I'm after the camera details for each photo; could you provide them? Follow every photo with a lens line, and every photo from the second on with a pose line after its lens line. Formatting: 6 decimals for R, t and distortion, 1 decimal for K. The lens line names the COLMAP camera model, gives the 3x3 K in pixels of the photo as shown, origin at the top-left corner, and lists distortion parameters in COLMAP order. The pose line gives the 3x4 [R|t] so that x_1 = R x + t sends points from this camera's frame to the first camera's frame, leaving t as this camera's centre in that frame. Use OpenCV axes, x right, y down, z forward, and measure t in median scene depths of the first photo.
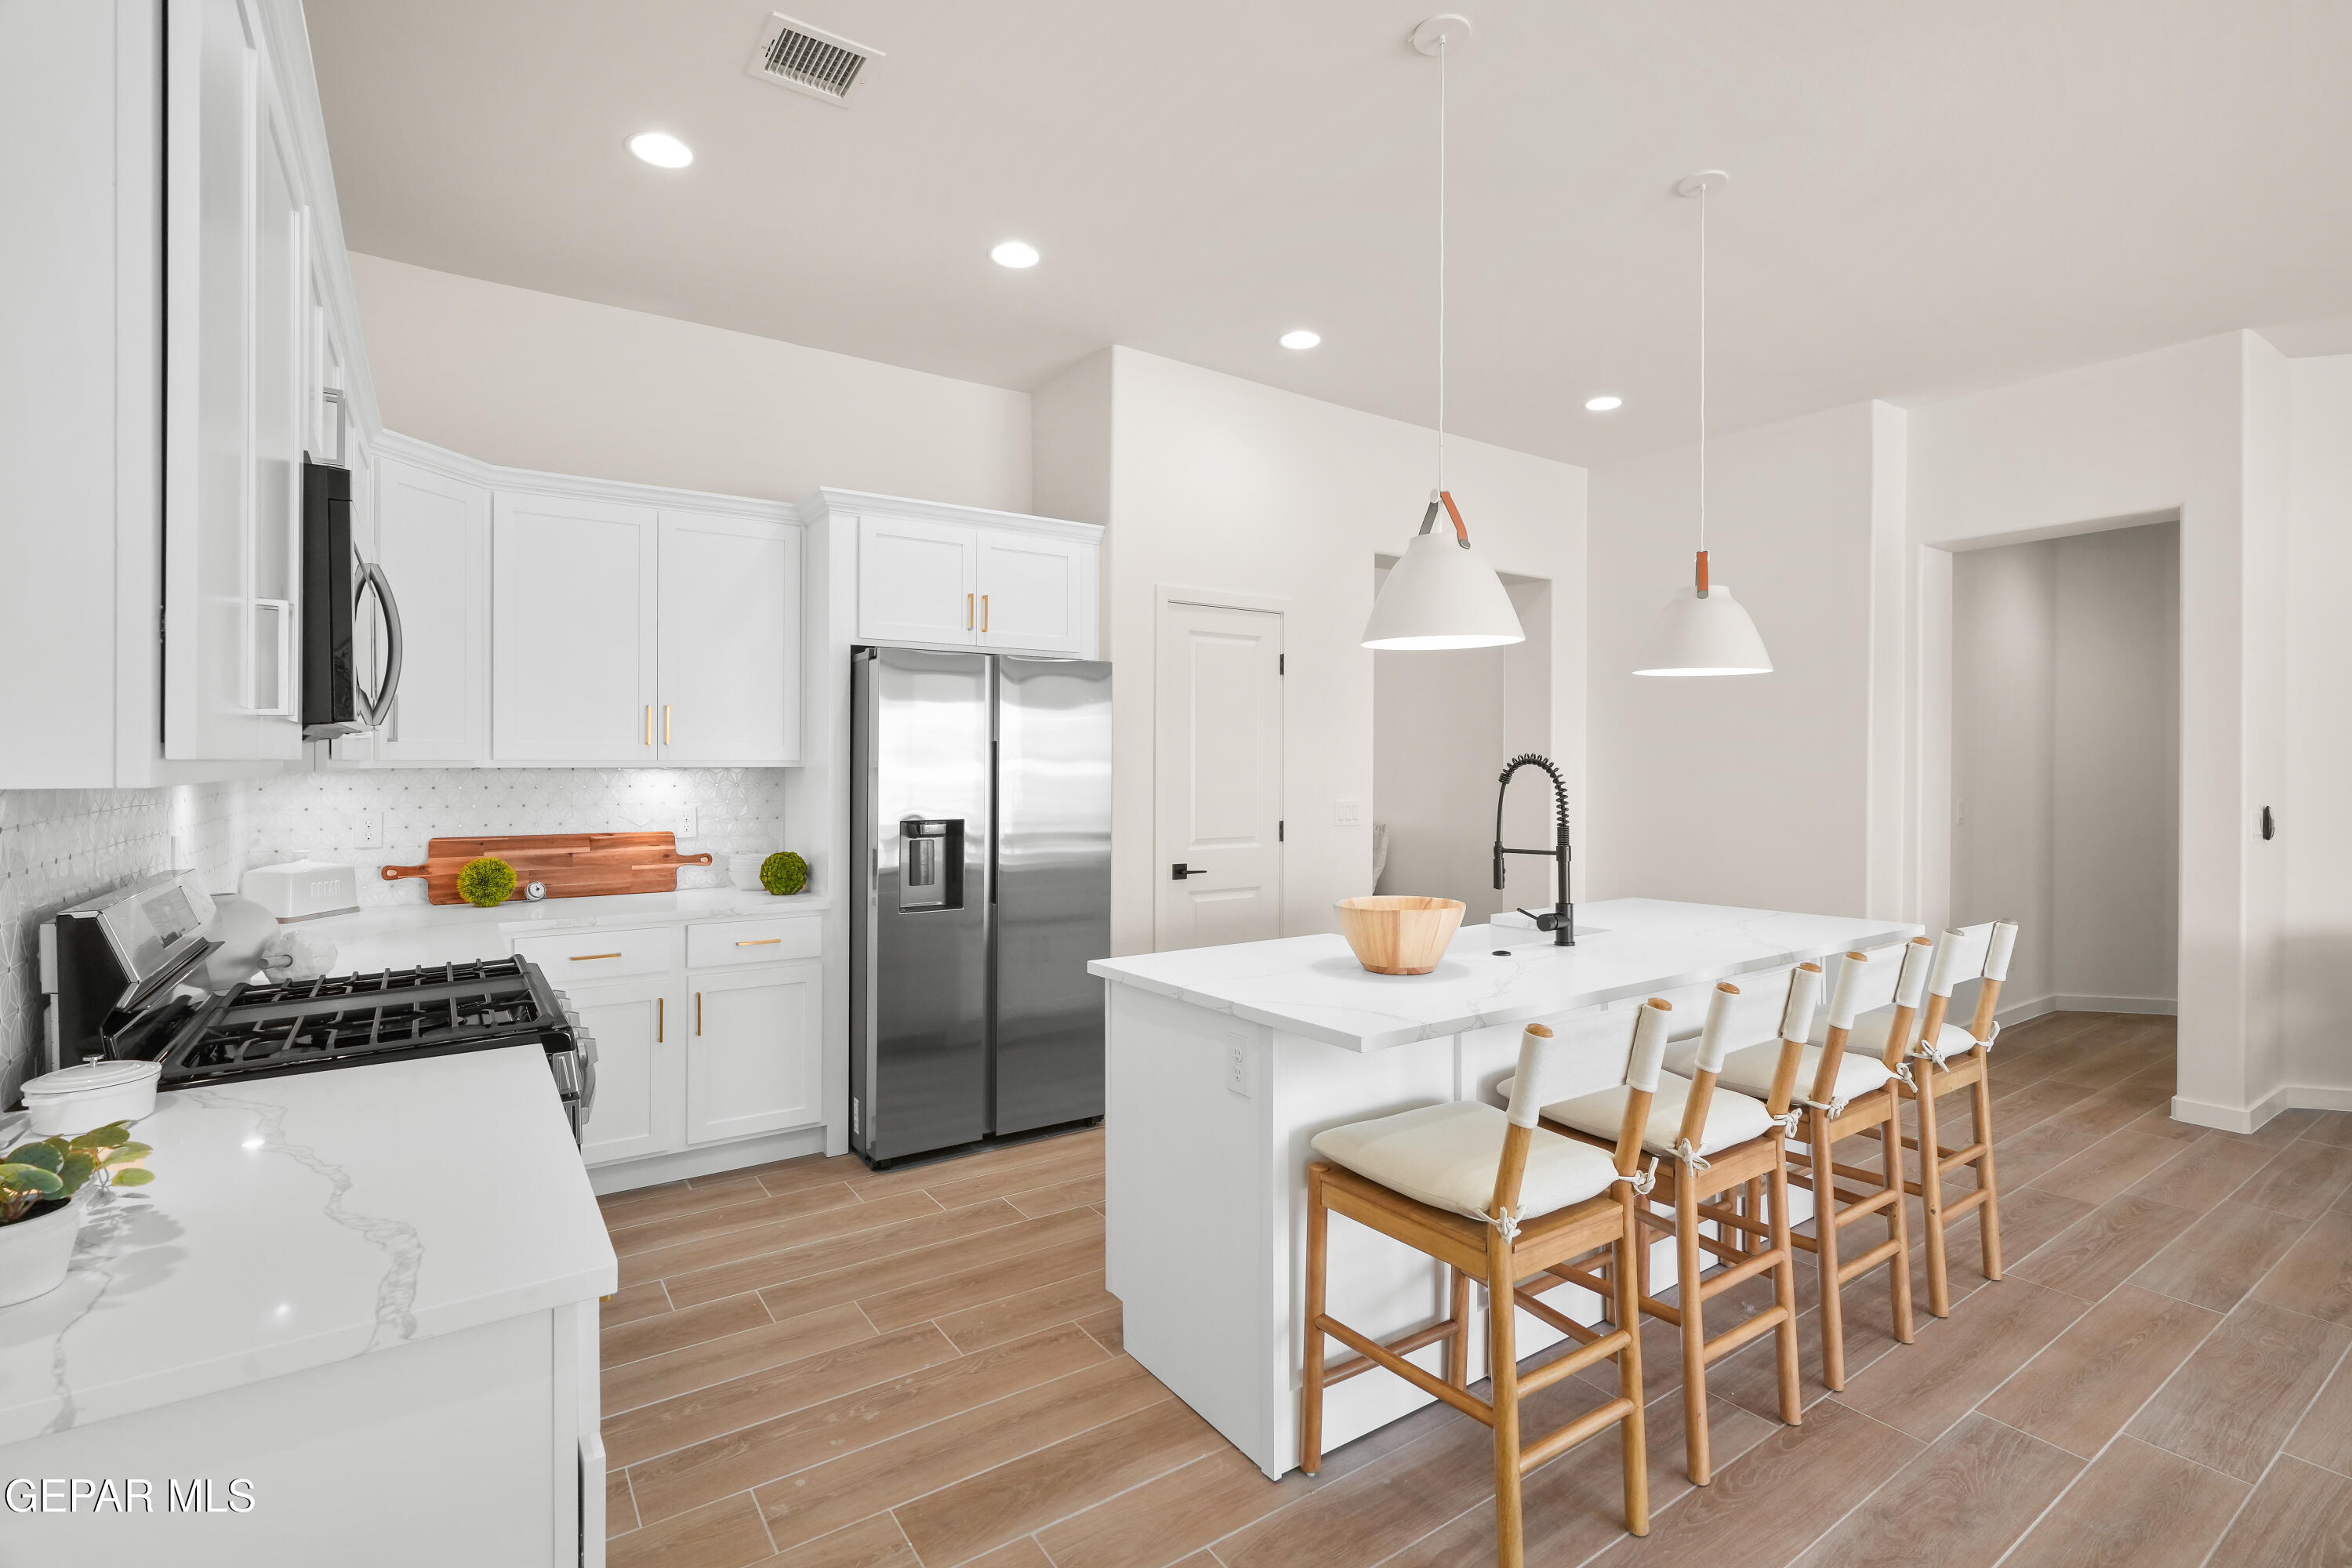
lens RADIAL K [[1077.2, 0, 1172.6], [0, 1077.2, 765.2], [0, 0, 1]] dist [-0.005748, 0.000999]
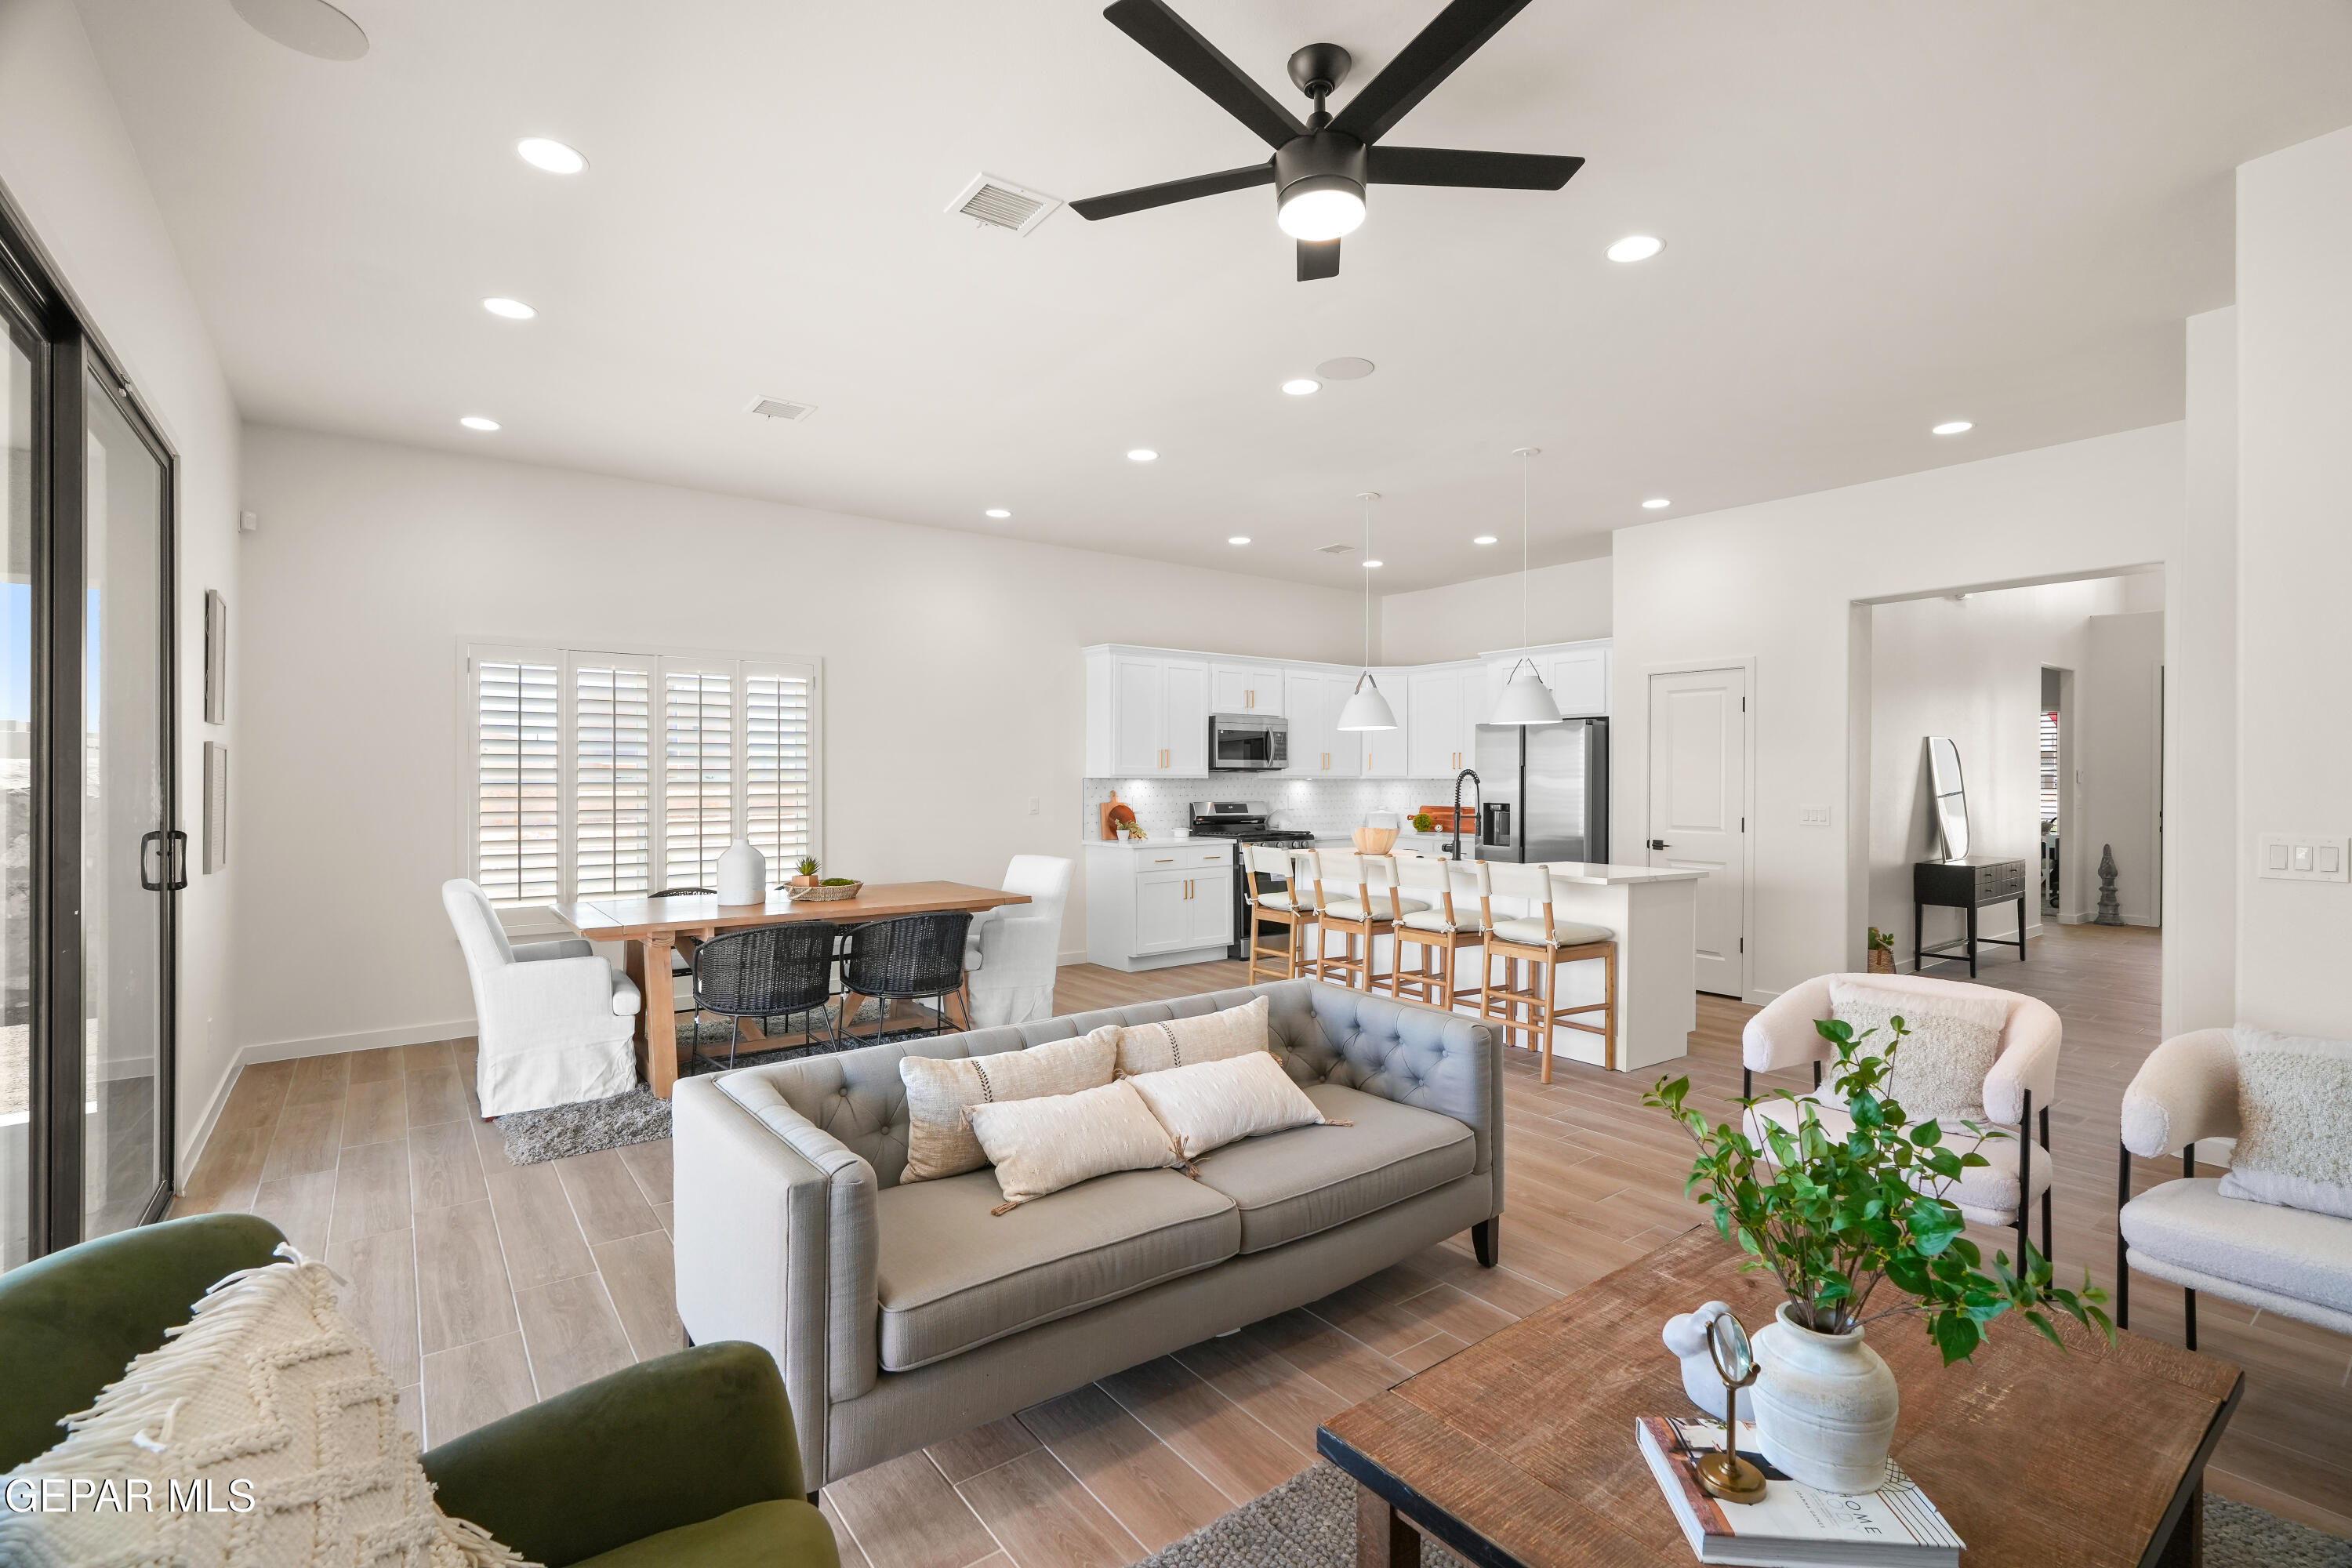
lens RADIAL K [[1057.1, 0, 1180.7], [0, 1057.1, 775.9], [0, 0, 1]] dist [-0.011164, 0.006509]
pose [[0.049878, -0.005935, -0.998738, 1.872410], [-0.005538, 0.999965, -0.006219, 0.014005], [0.998740, 0.005841, 0.049843, 0.278885]]
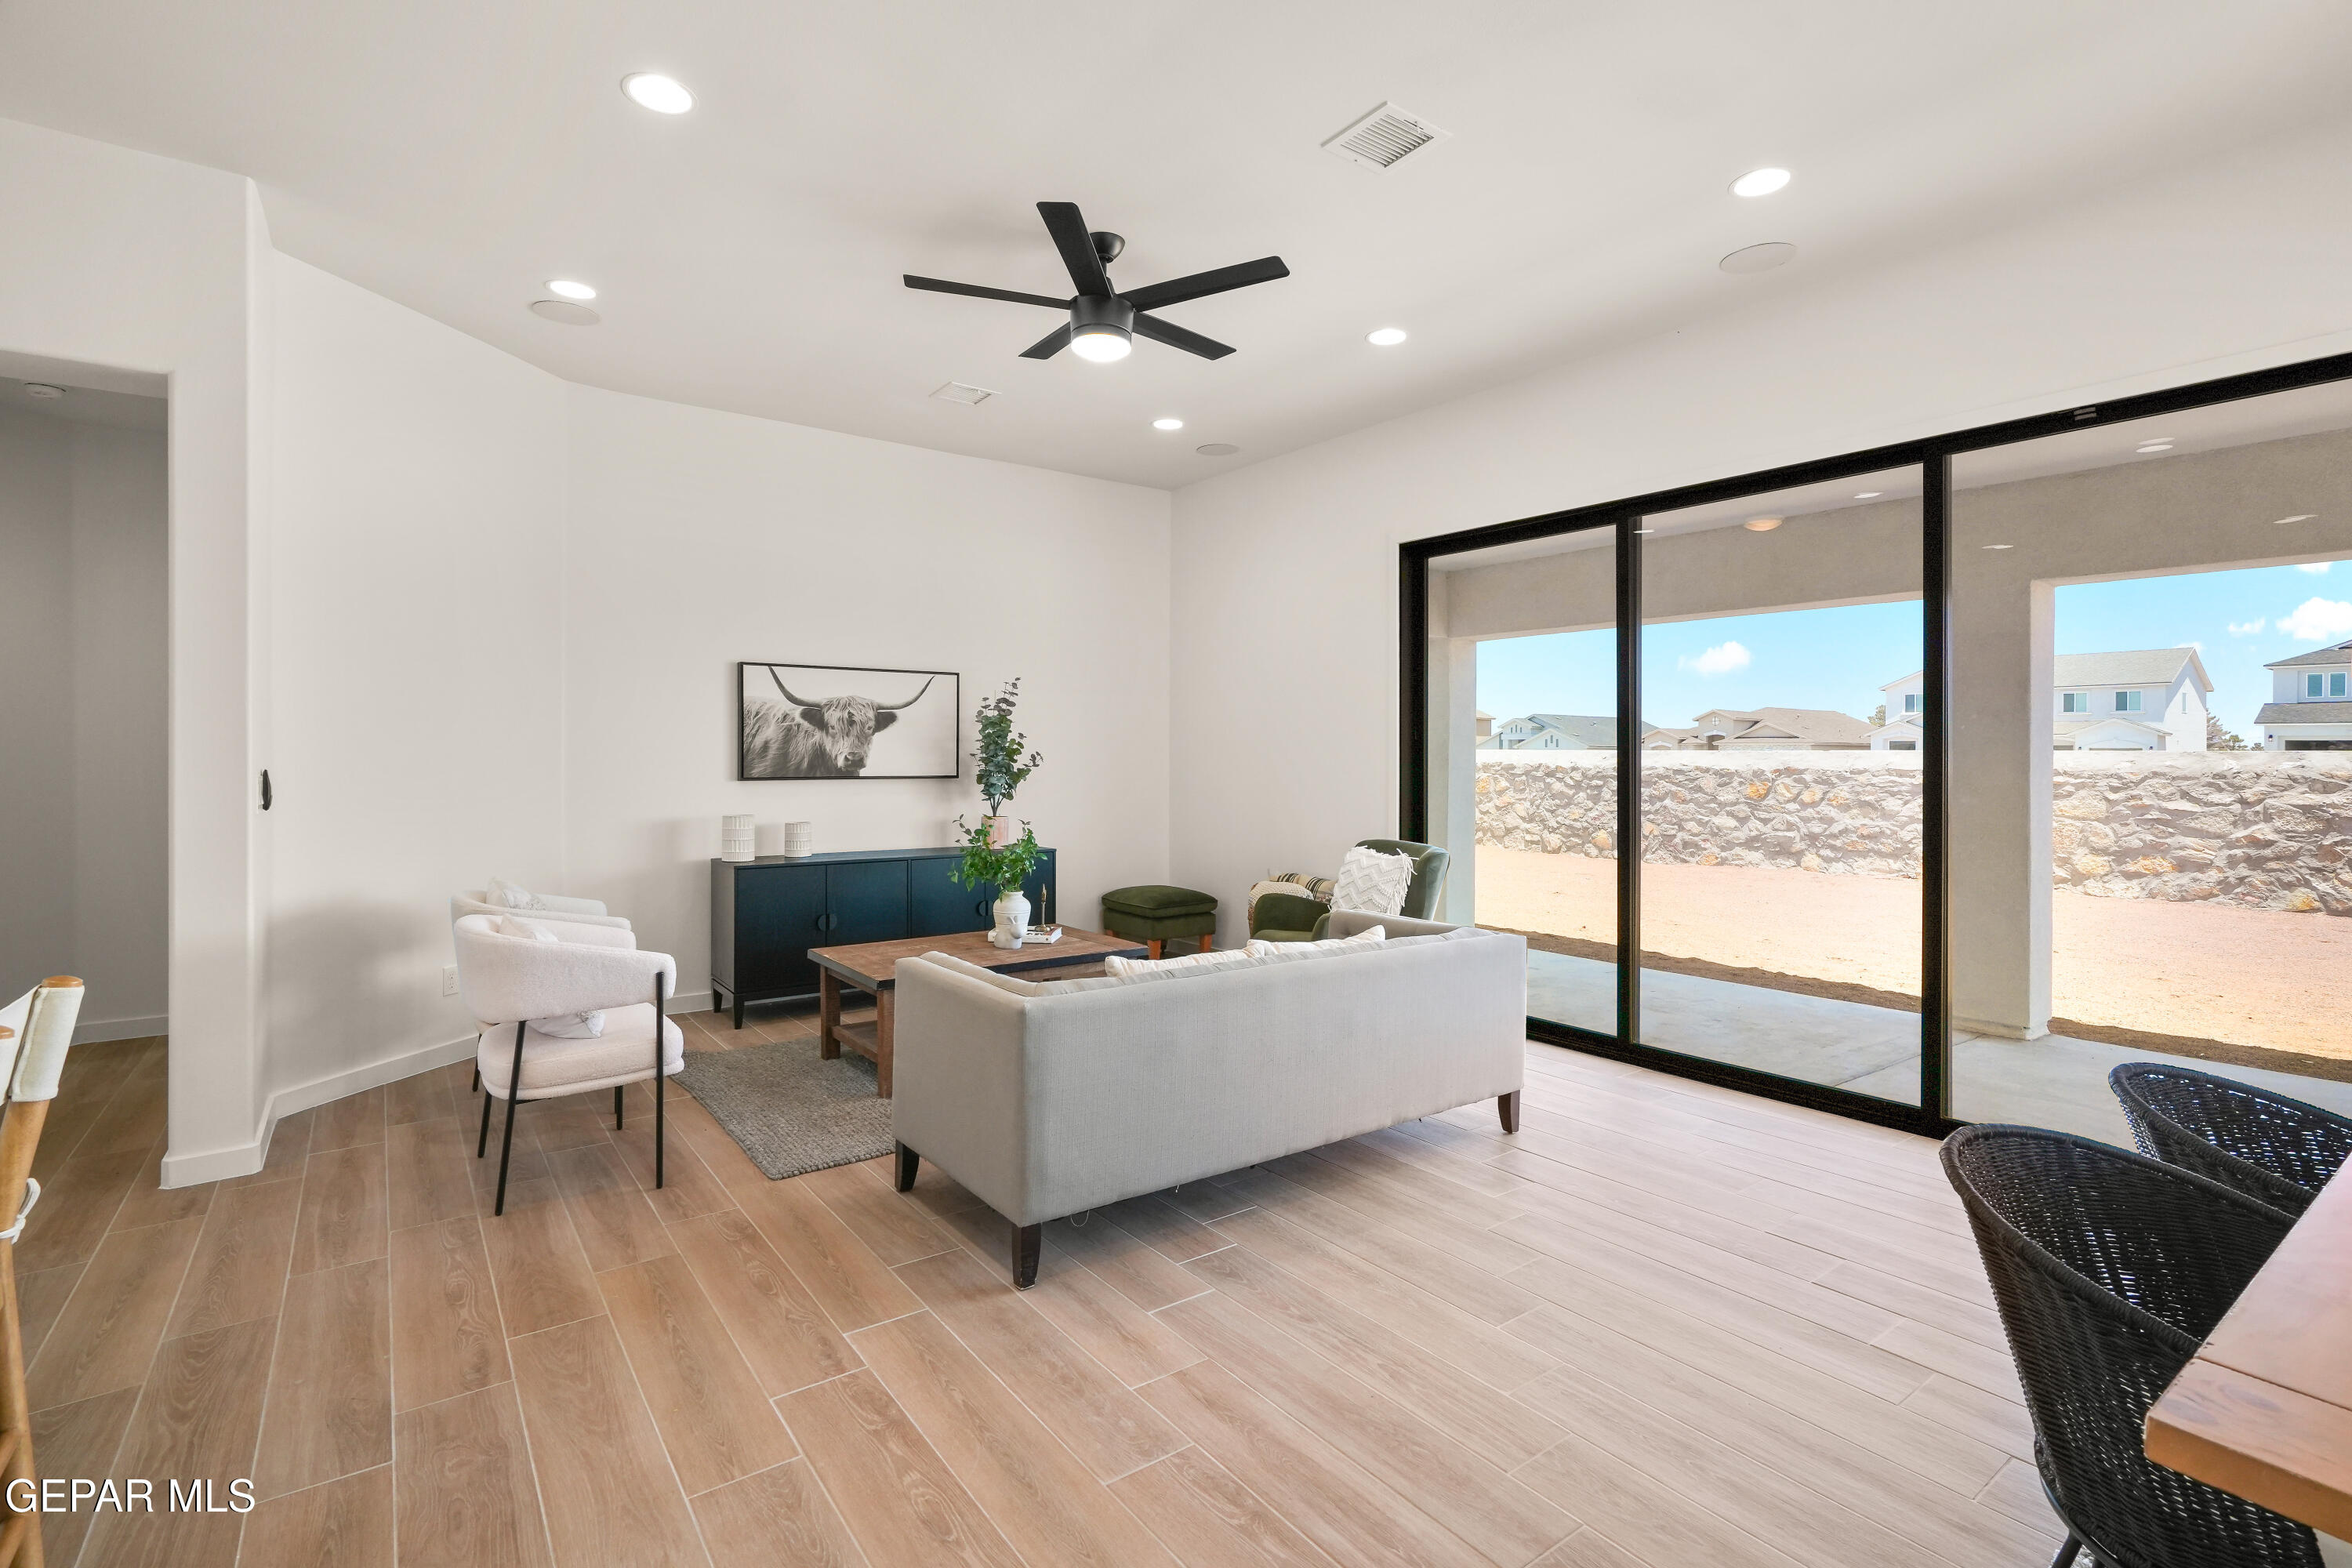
lens RADIAL K [[1083.4, 0, 1173.3], [0, 1083.4, 754.6], [0, 0, 1]] dist [-0.012990, 0.006452]
pose [[-0.035725, -0.006481, 0.999341, 0.181468], [-0.001295, 0.999978, 0.006439, 0.023624], [-0.999361, -0.001065, -0.035733, 0.370816]]
